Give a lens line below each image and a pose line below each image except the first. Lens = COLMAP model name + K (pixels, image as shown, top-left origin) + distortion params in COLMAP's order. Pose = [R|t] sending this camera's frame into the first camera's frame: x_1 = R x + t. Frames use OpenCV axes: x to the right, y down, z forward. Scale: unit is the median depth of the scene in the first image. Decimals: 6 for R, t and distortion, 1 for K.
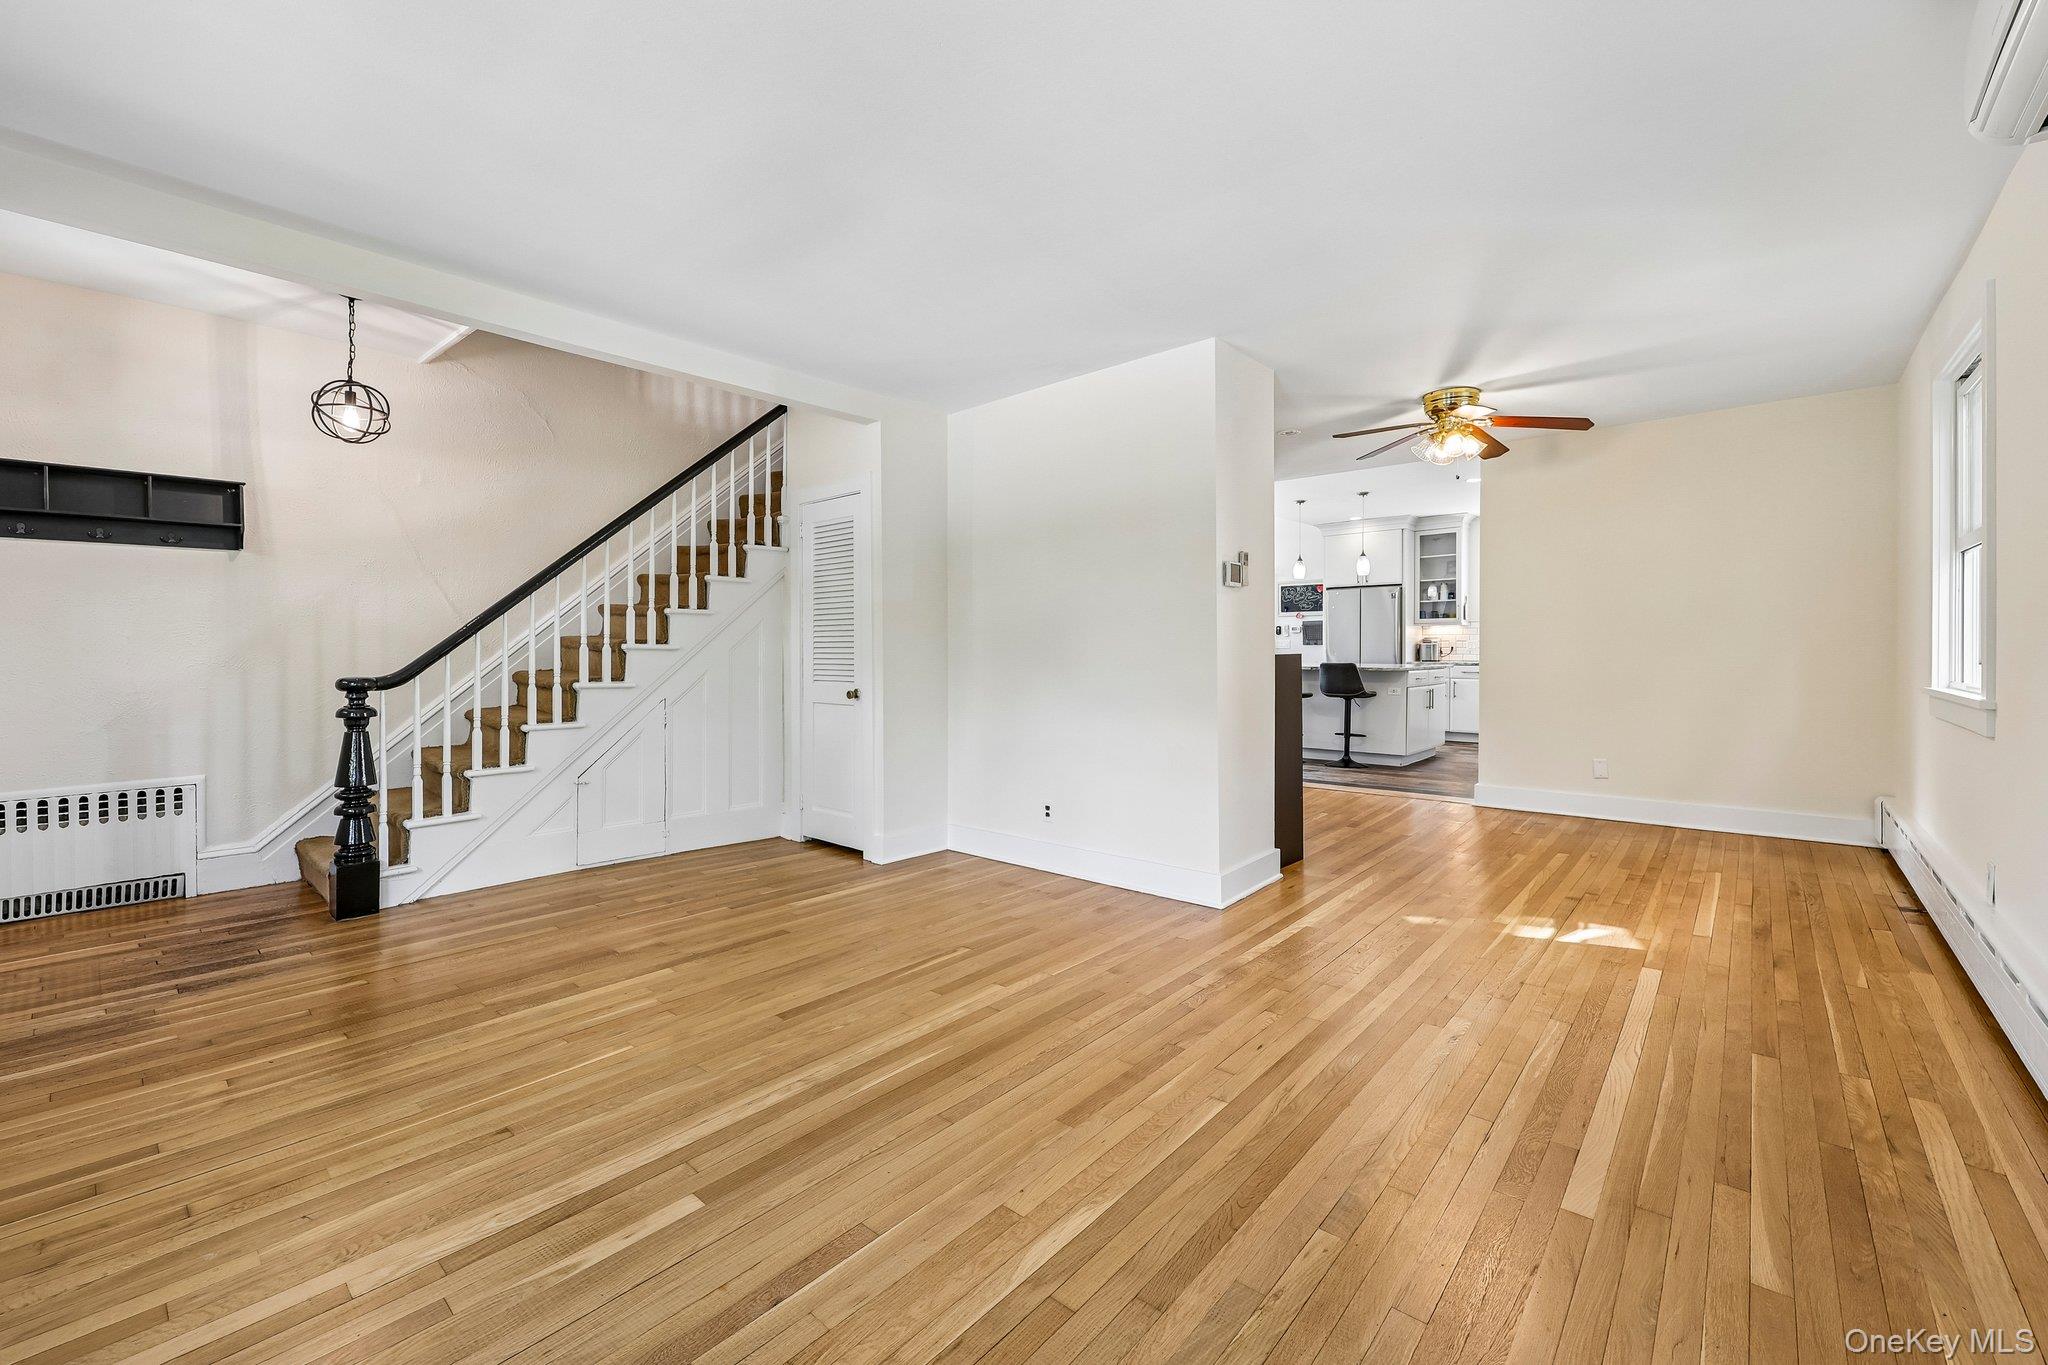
lens RADIAL K [[837.2, 0, 996.5], [0, 837.2, 661.3], [0, 0, 1]] dist [0.001155, 0.000815]
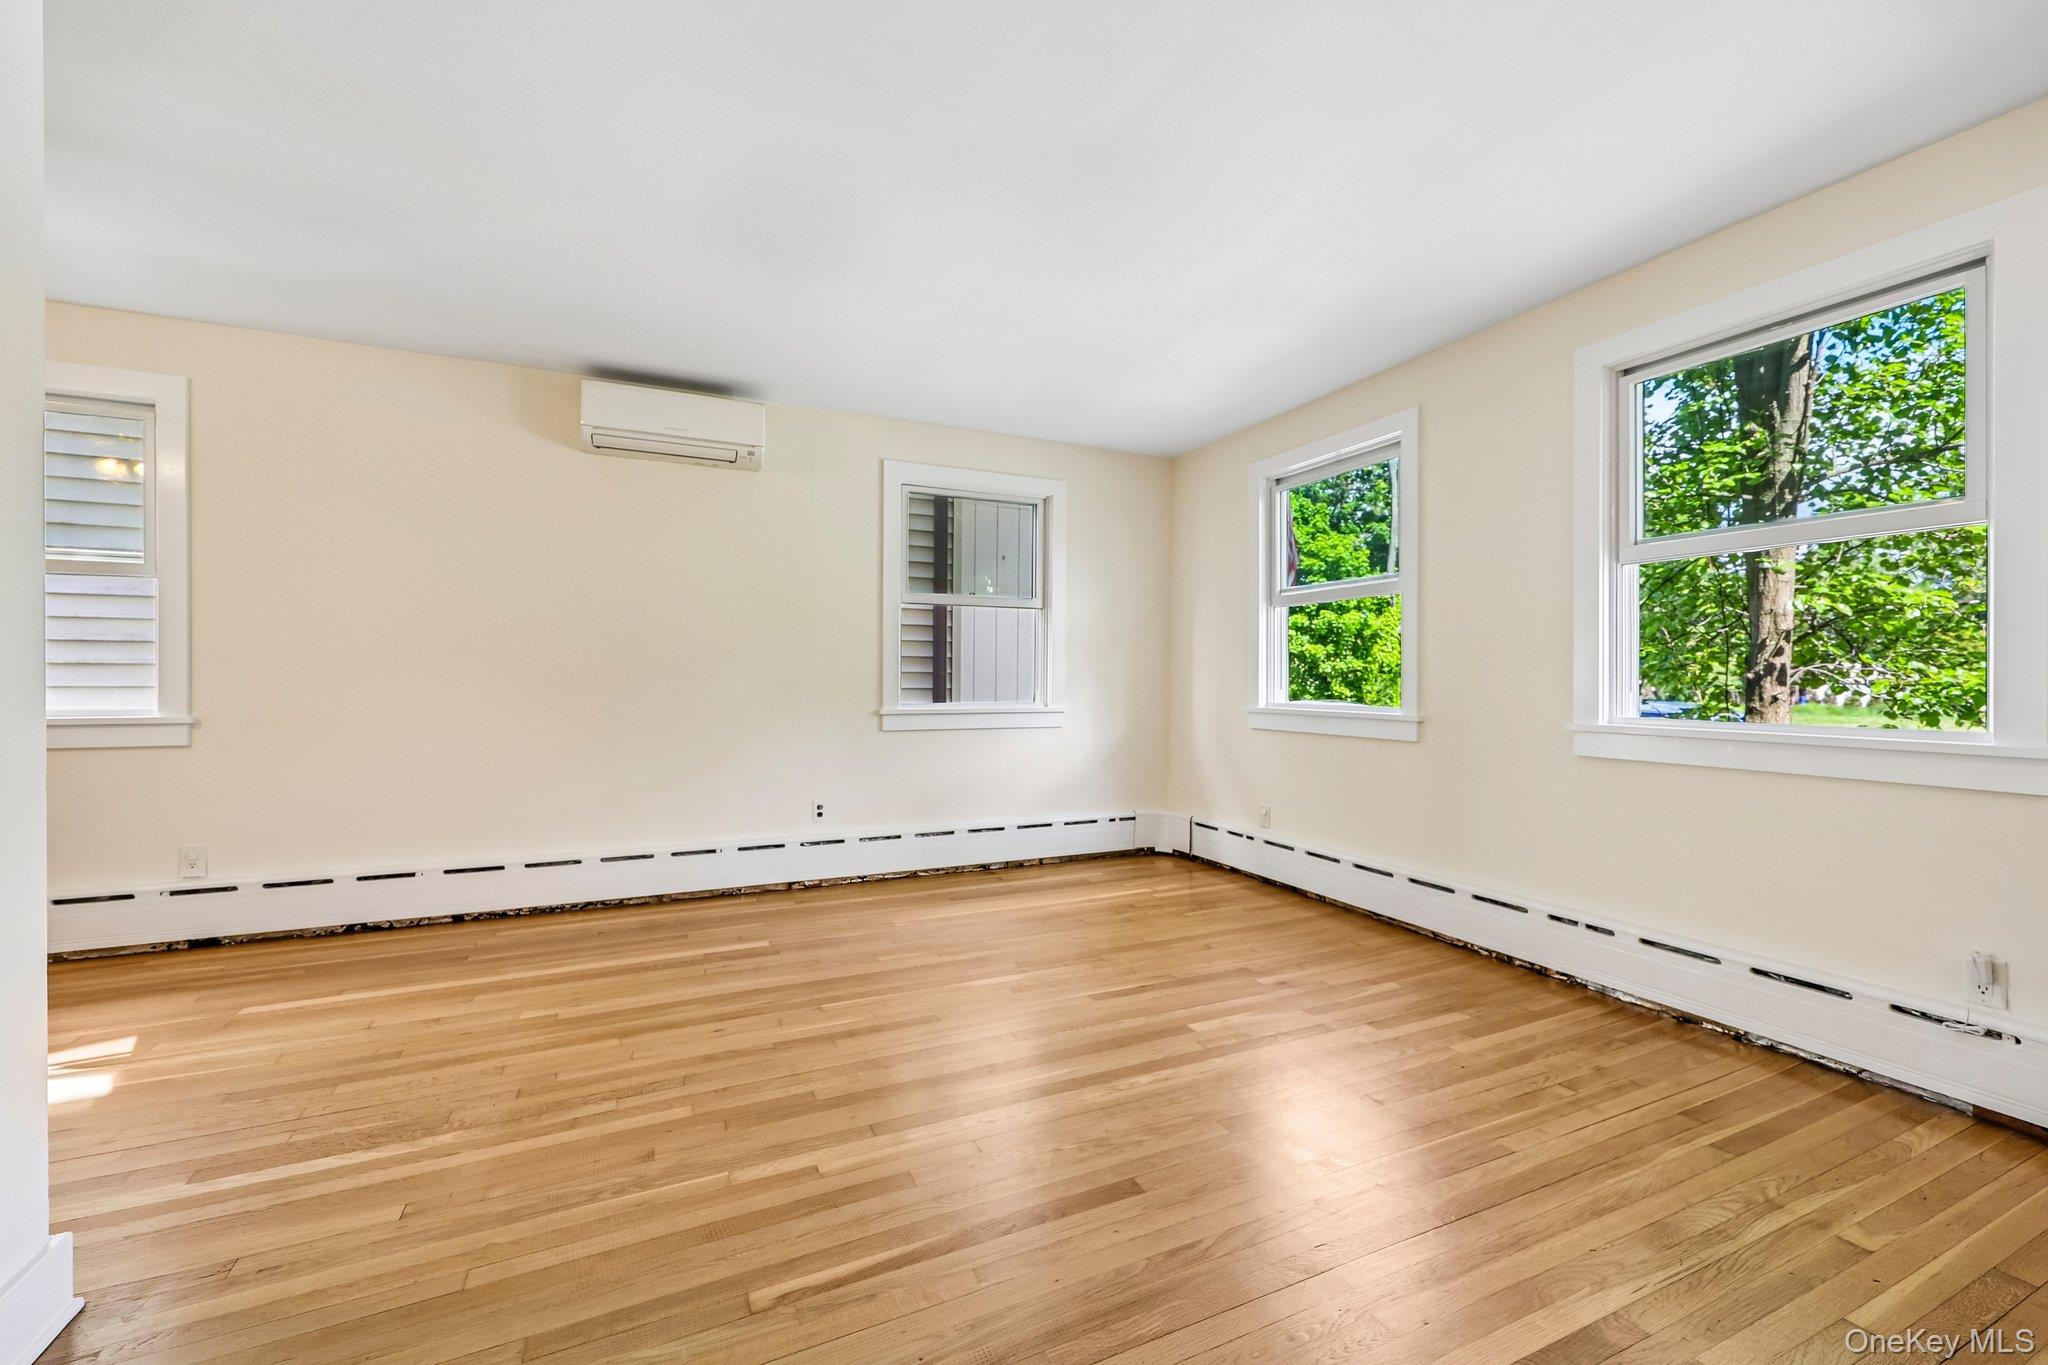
lens RADIAL K [[837.2, 0, 1030.8], [0, 837.2, 688.5], [0, 0, 1]] dist [0.001155, 0.000815]
pose [[-0.926256, -0.003669, 0.376877, -0.390434], [0.006542, 0.999646, 0.025809, -0.015440], [-0.376838, 0.026371, -0.925904, 1.490765]]
